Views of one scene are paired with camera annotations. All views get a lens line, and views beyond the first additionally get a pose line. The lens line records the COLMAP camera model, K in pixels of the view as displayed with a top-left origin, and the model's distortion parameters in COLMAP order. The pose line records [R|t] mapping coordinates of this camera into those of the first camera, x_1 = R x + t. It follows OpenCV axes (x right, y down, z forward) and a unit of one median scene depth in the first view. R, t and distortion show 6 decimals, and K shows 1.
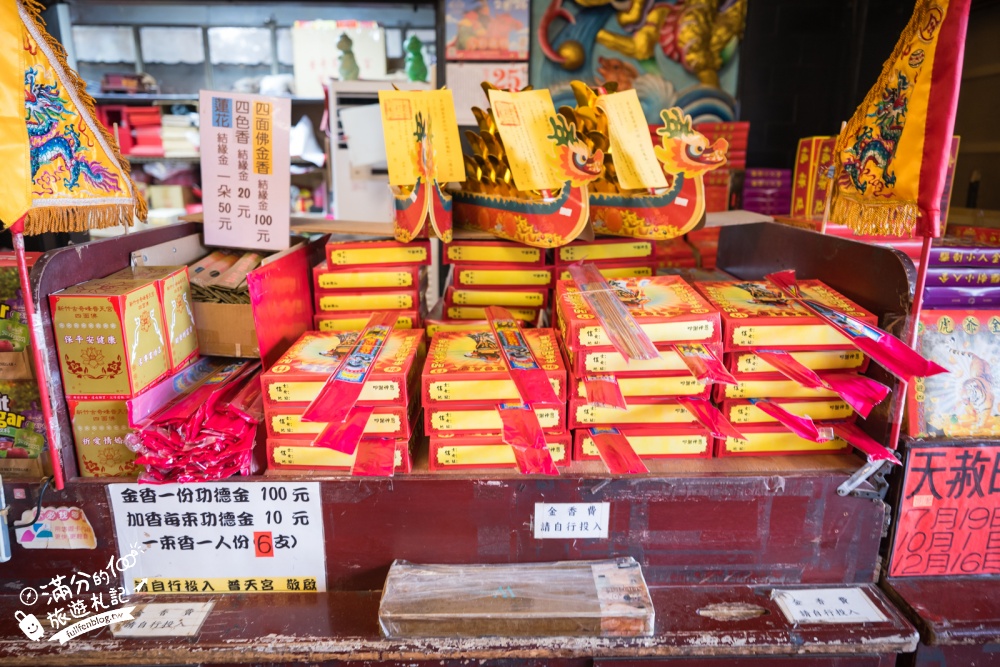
lens RADIAL K [[673.9, 0, 501.2], [0, 673.9, 334.9], [0, 0, 1]] dist [-0.001305, 0.003712]
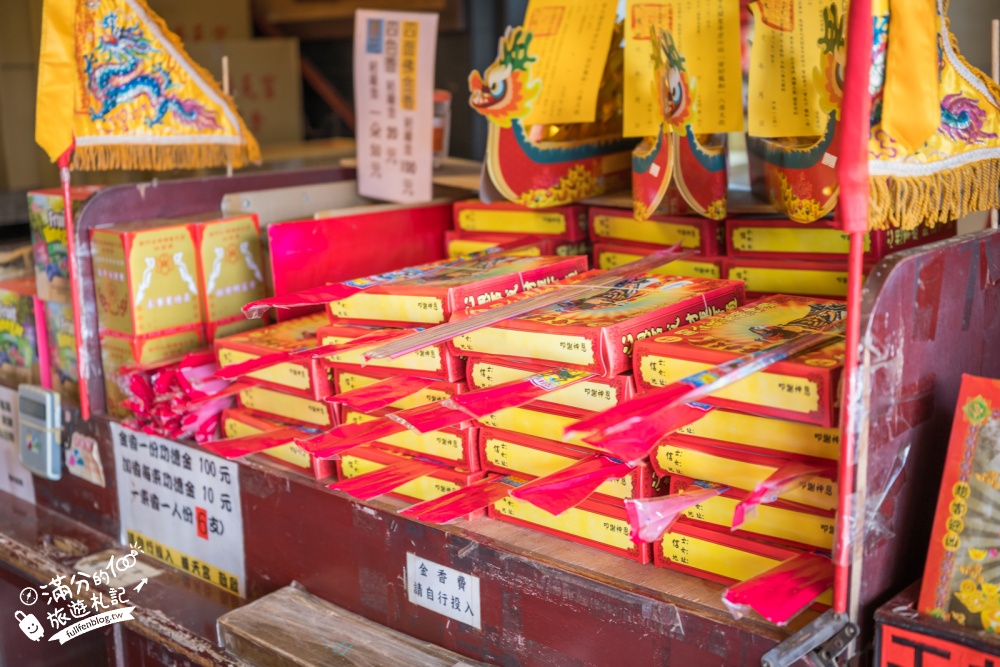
lens RADIAL K [[1240.8, 0, 503.1], [0, 1240.8, 333.6], [0, 0, 1]] dist [0.003695, 0.000000]
pose [[0.717766, 0.127423, -0.684525, 1.036651], [-0.158377, 0.987220, 0.017702, -0.030017], [0.678033, 0.095707, 0.728774, 0.047456]]
